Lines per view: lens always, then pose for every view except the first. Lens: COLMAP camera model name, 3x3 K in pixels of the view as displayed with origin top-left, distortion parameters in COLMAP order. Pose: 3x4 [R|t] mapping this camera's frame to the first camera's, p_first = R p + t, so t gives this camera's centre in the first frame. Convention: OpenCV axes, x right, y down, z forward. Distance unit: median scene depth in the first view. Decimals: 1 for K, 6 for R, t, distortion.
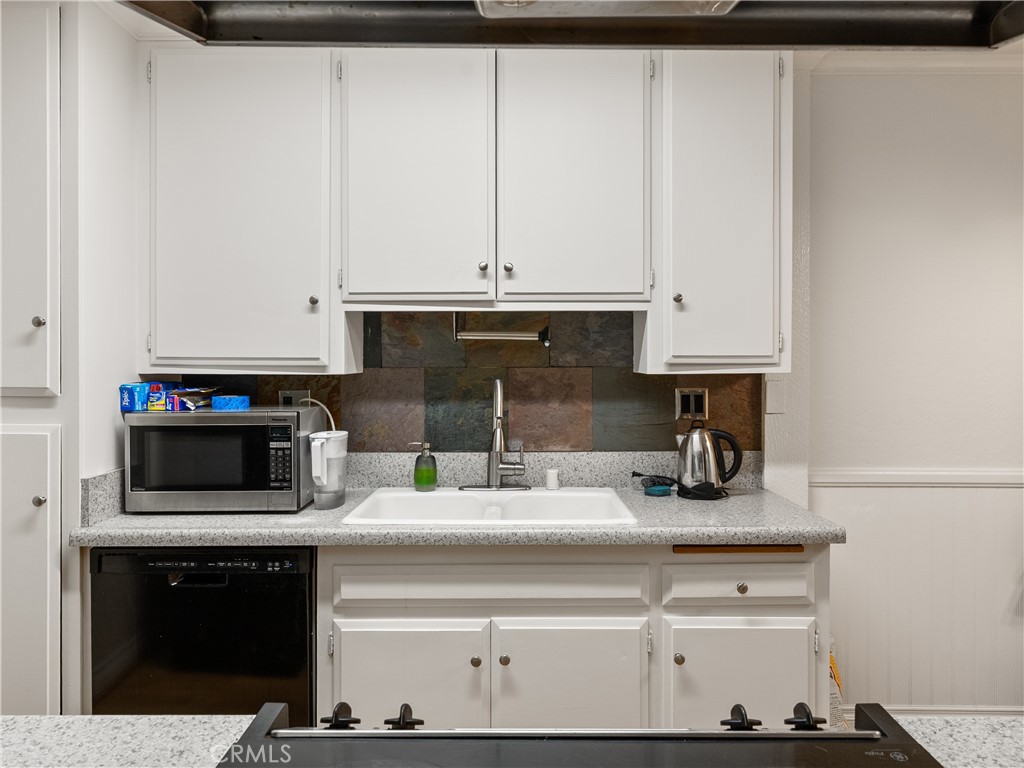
lens RADIAL K [[729.9, 0, 514.0], [0, 729.9, 362.0], [0, 0, 1]] dist [-0.003997, -0.000999]
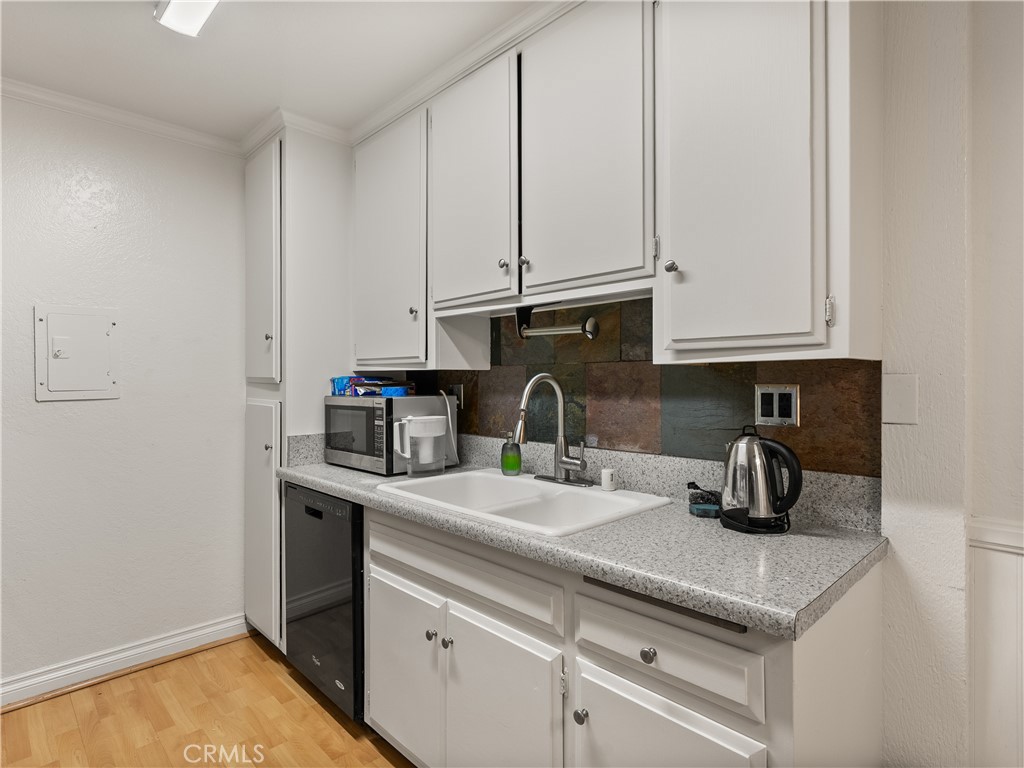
lens RADIAL K [[549.6, 0, 514.7], [0, 549.6, 377.3], [0, 0, 1]] dist [0.000433, -0.000770]
pose [[0.702175, -0.003443, -0.711996, 0.491095], [0.000707, 0.999991, -0.004139, 0.032472], [0.712004, 0.002403, 0.702171, 0.429217]]
